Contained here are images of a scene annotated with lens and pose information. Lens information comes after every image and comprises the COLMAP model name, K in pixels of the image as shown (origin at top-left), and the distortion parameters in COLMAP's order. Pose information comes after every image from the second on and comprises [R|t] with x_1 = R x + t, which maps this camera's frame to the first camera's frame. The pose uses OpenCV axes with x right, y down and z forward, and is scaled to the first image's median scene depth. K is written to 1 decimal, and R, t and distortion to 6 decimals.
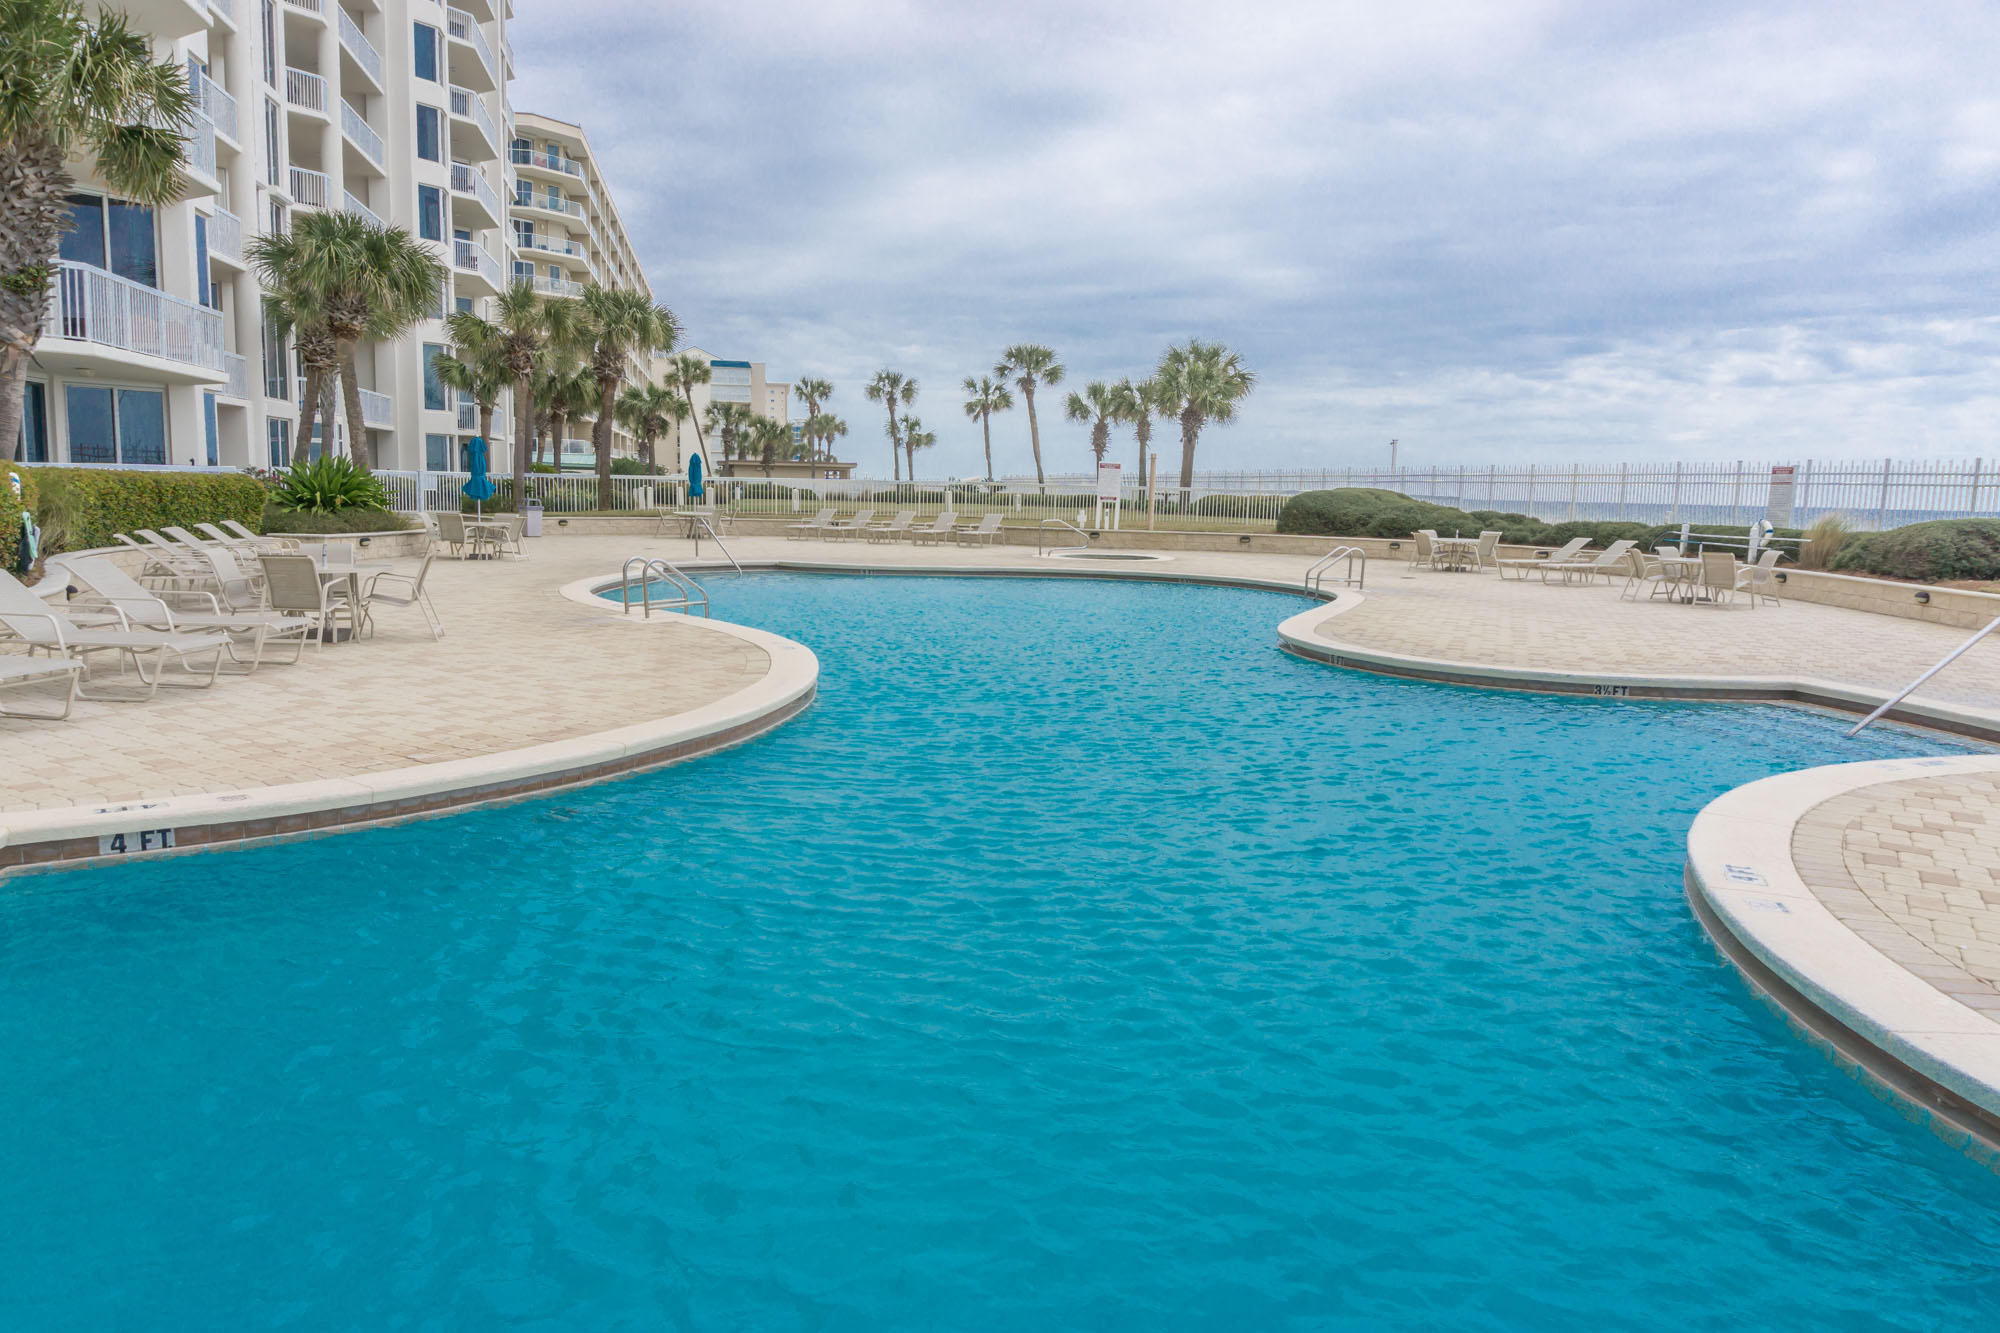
lens RADIAL K [[1340.4, 0, 992.1], [0, 1340.4, 668.0], [0, 0, 1]] dist [-0.019524, -0.004561]
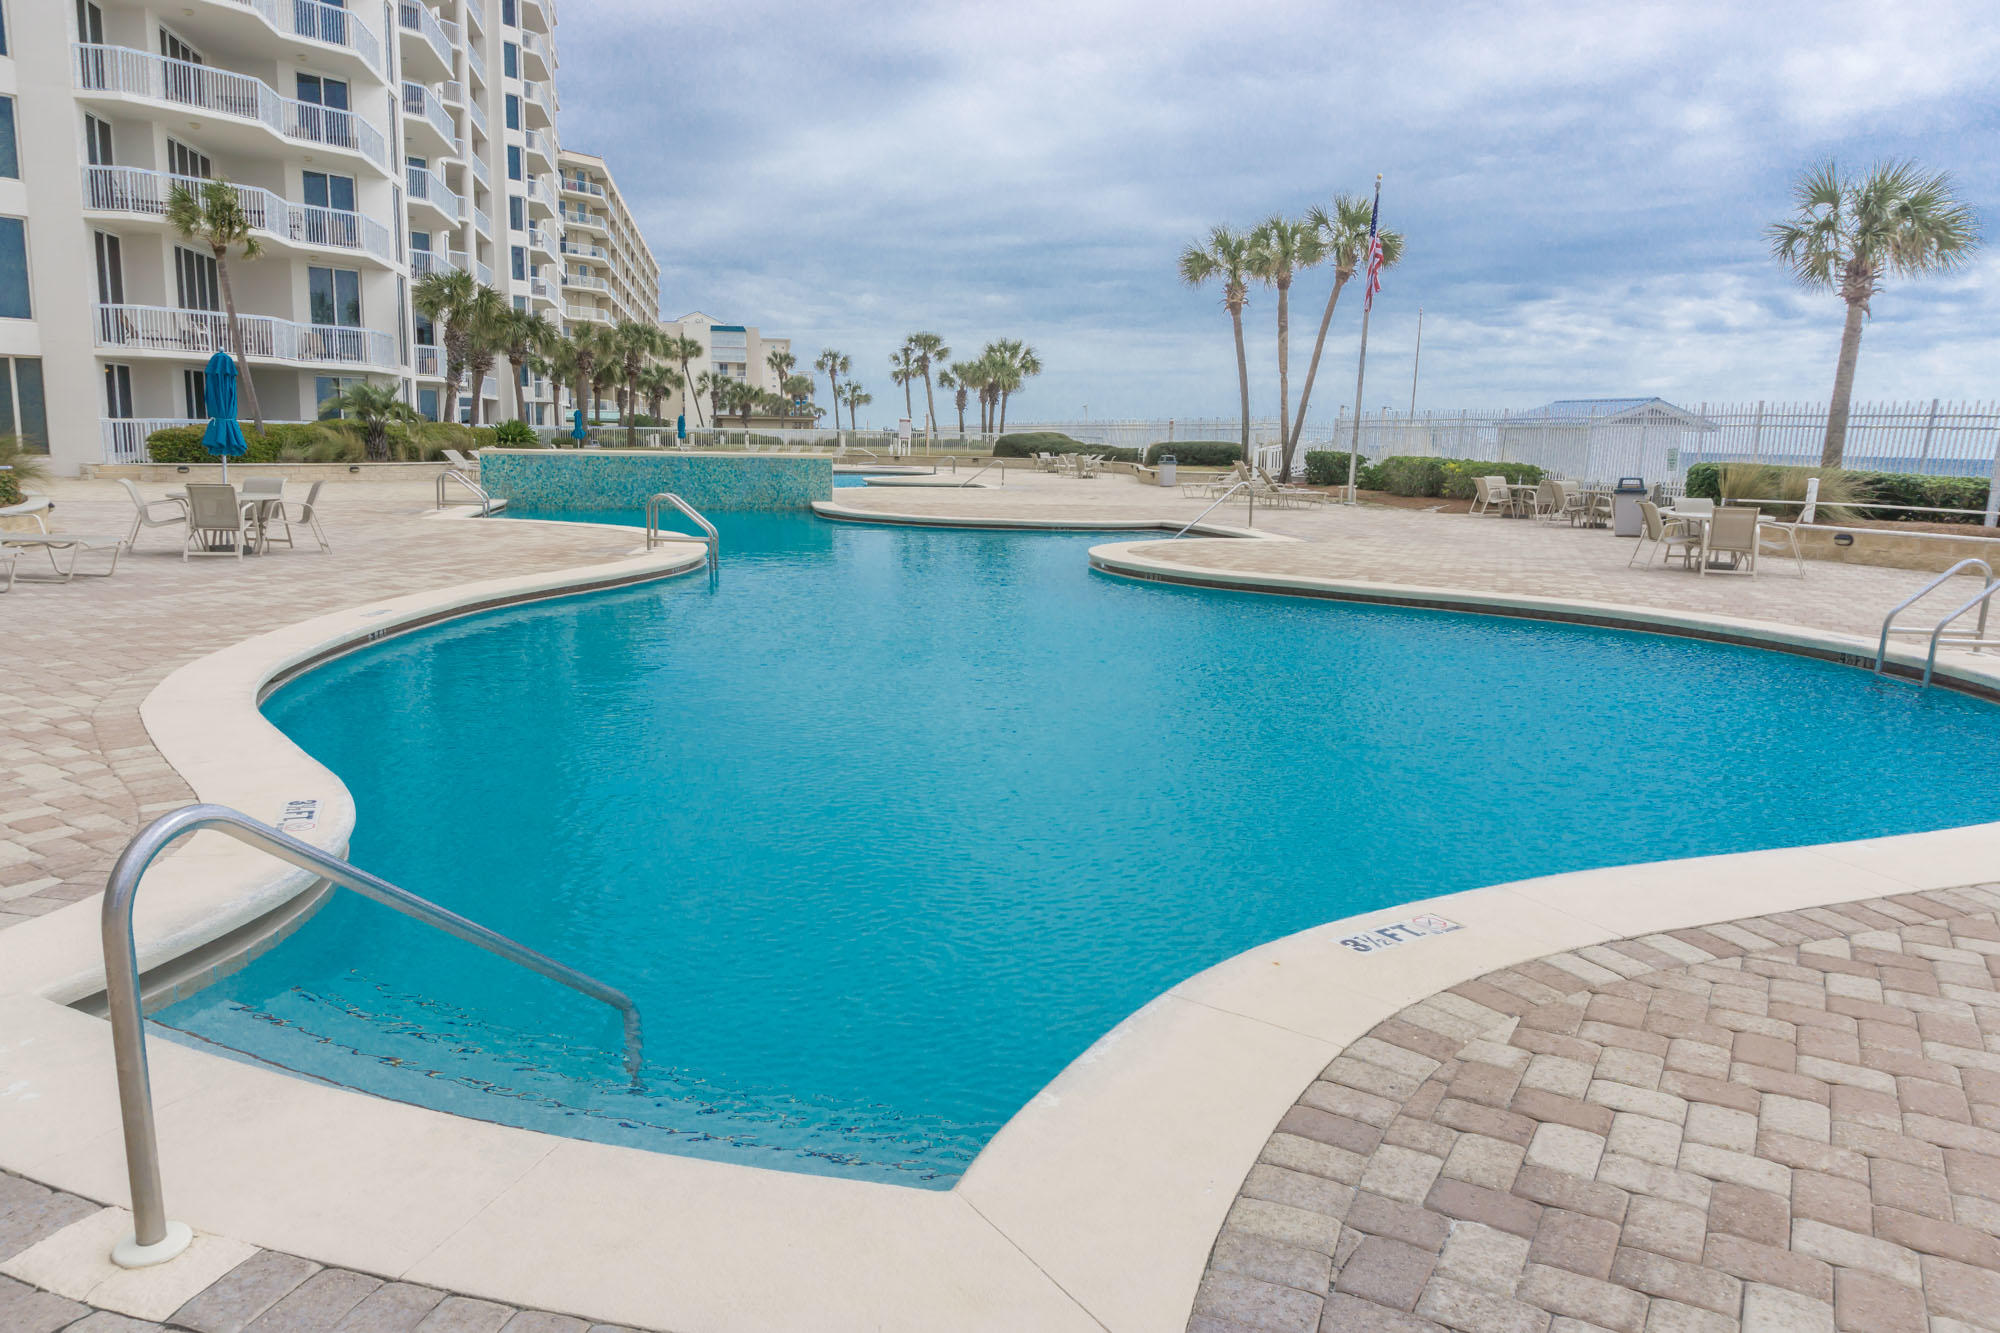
lens RADIAL K [[1464.7, 0, 1000.0], [0, 1464.7, 666.5], [0, 0, 1]] dist [0.060645, -0.149836]
pose [[0.999695, -0.002730, -0.024525, 0.126285], [0.003242, 0.999778, 0.020826, 0.068906], [0.024463, -0.020900, 0.999482, -0.484750]]
